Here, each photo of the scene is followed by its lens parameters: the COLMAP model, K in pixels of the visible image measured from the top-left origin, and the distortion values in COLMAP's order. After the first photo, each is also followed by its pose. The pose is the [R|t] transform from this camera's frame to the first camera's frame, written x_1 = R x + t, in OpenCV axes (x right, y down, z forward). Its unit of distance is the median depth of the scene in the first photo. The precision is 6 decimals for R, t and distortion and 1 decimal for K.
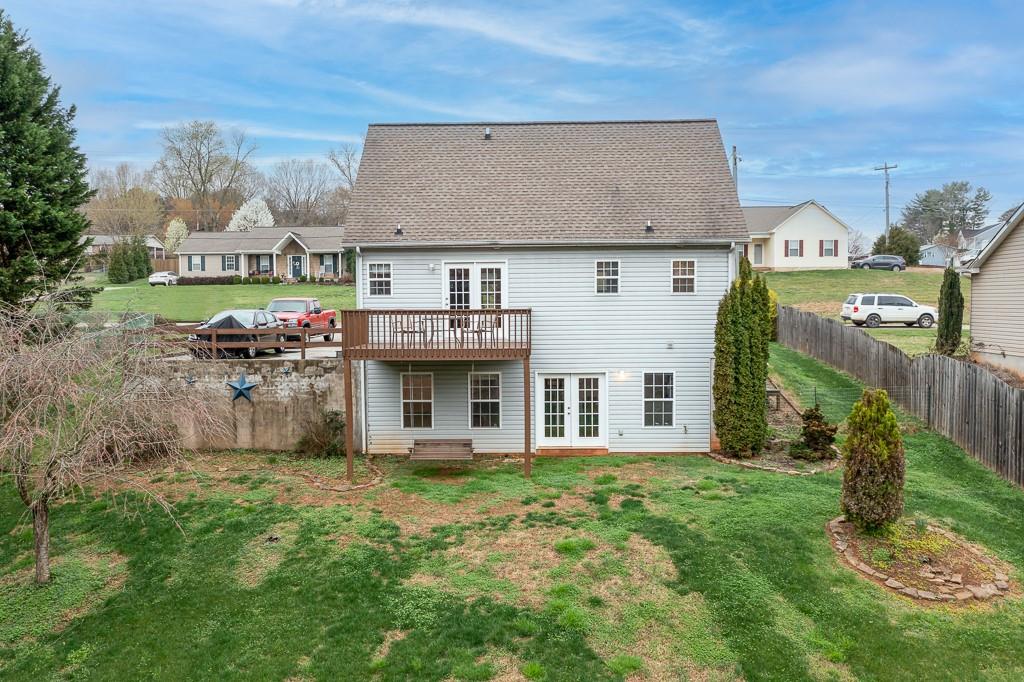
lens RADIAL K [[825.5, 0, 506.1], [0, 825.5, 331.4], [0, 0, 1]] dist [-0.011197, 0.006248]
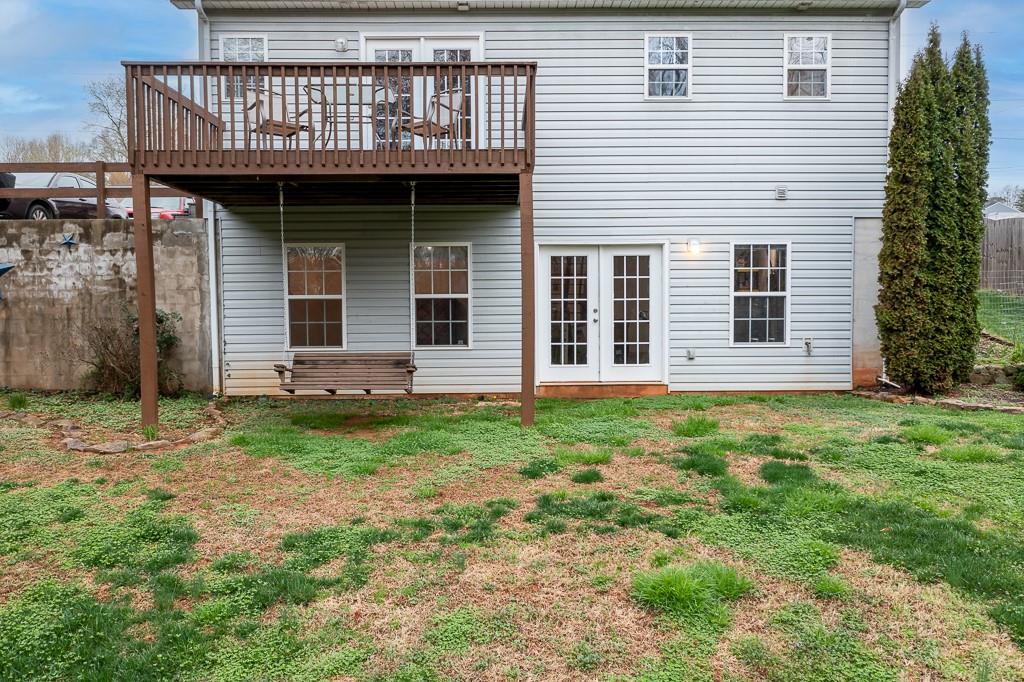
lens RADIAL K [[825.5, 0, 505.6], [0, 825.5, 336.1], [0, 0, 1]] dist [-0.011197, 0.006248]
pose [[0.999278, -0.000515, 0.038001, -0.004066], [0.000270, 0.999979, 0.006457, 0.107517], [-0.038004, -0.006442, 0.999257, 0.462896]]
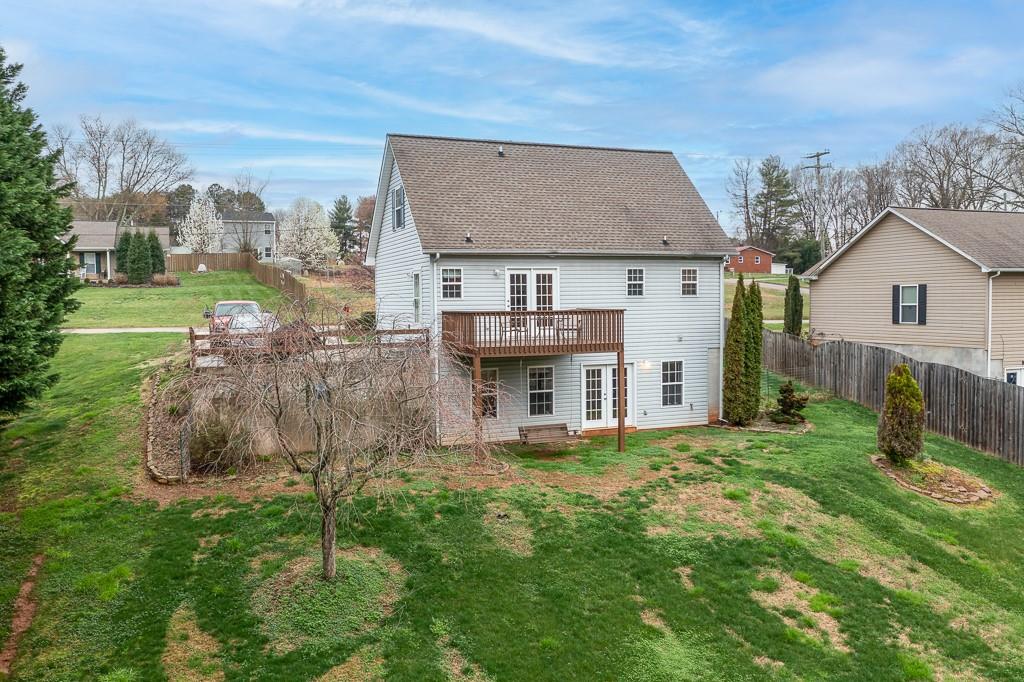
lens RADIAL K [[825.5, 0, 515.2], [0, 825.5, 345.2], [0, 0, 1]] dist [-0.011197, 0.006248]
pose [[0.918886, -0.025890, 0.393672, -0.506731], [0.020764, 0.999635, 0.017276, 0.000691], [-0.393975, -0.007701, 0.919089, -0.025480]]
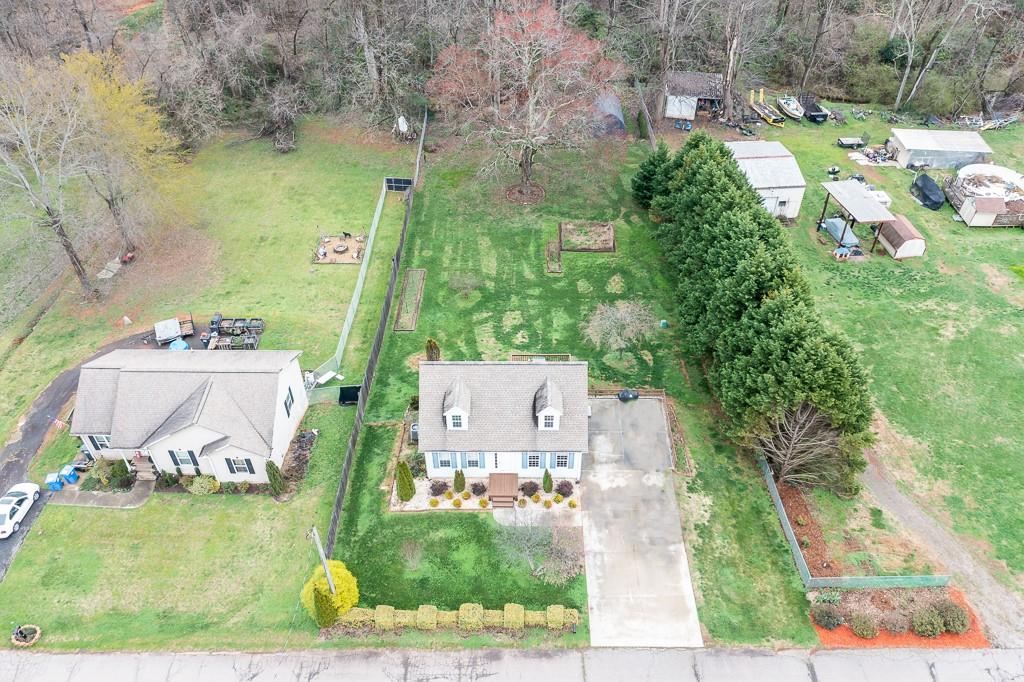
lens RADIAL K [[825.5, 0, 506.4], [0, 825.5, 301.7], [0, 0, 1]] dist [-0.011197, 0.006248]
pose [[-0.999782, 0.020675, 0.002880, 0.030971], [0.017080, 0.730889, 0.682283, -2.070242], [0.012001, 0.682183, -0.731083, 2.789896]]
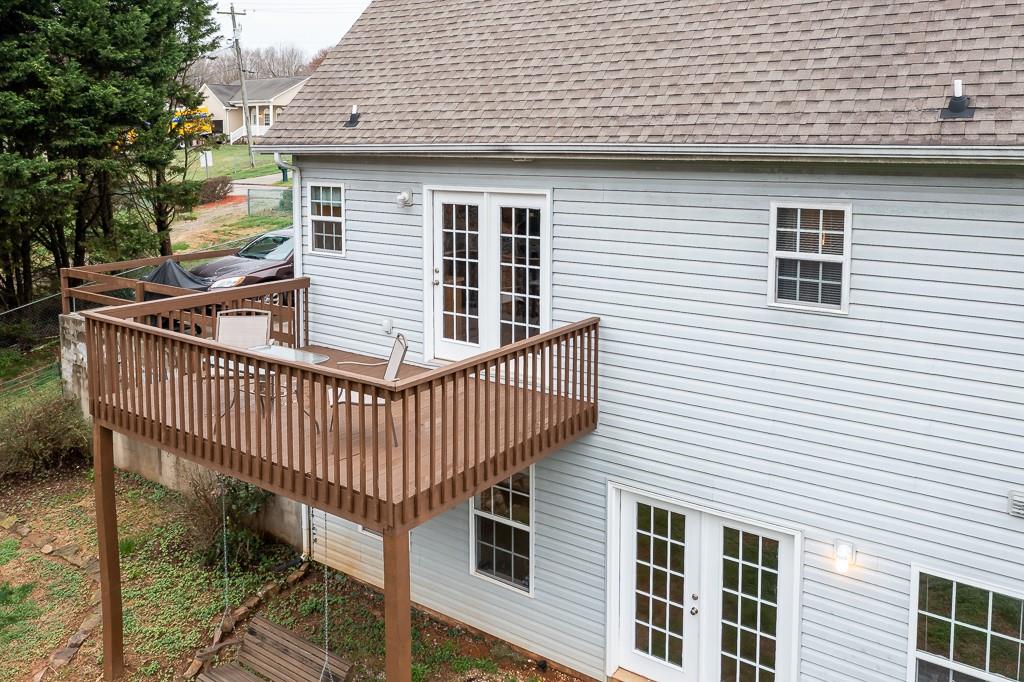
lens RADIAL K [[825.5, 0, 503.6], [0, 825.5, 203.8], [0, 0, 1]] dist [-0.011197, 0.006248]
pose [[0.829080, 0.050669, -0.556829, 0.203658], [-0.028908, 0.998438, 0.047812, -0.098438], [0.558382, -0.023543, 0.829250, 0.660970]]
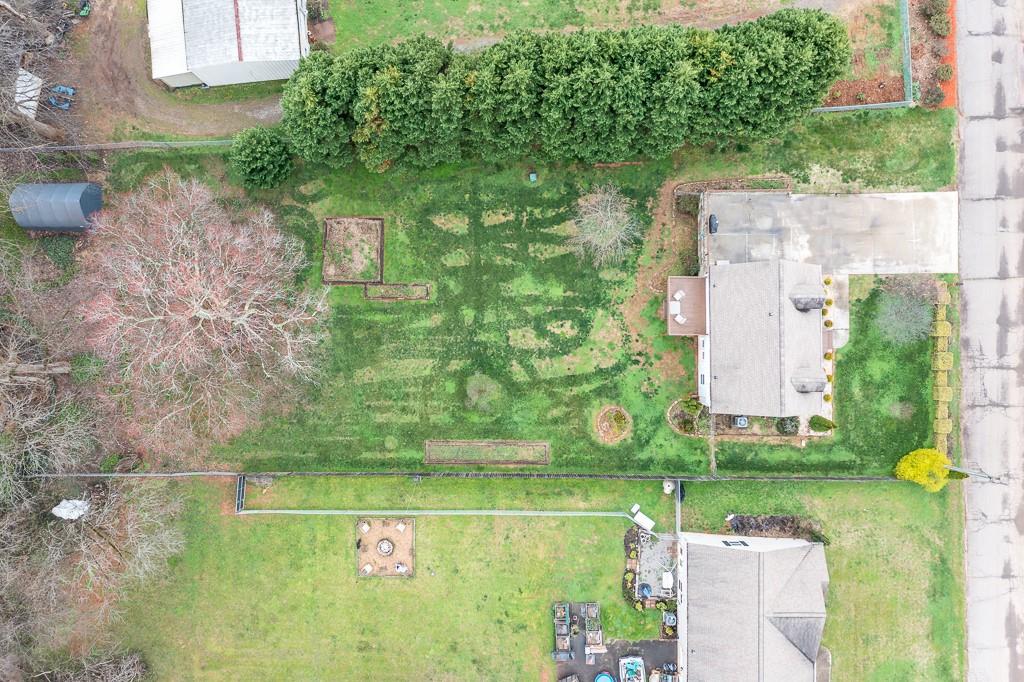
lens RADIAL K [[825.5, 0, 517.9], [0, 825.5, 345.7], [0, 0, 1]] dist [-0.011197, 0.006248]
pose [[0.029821, 0.999493, -0.011136, 0.079617], [-0.011689, 0.011489, 0.999866, -2.839408], [0.999487, -0.029687, 0.012026, 0.314350]]
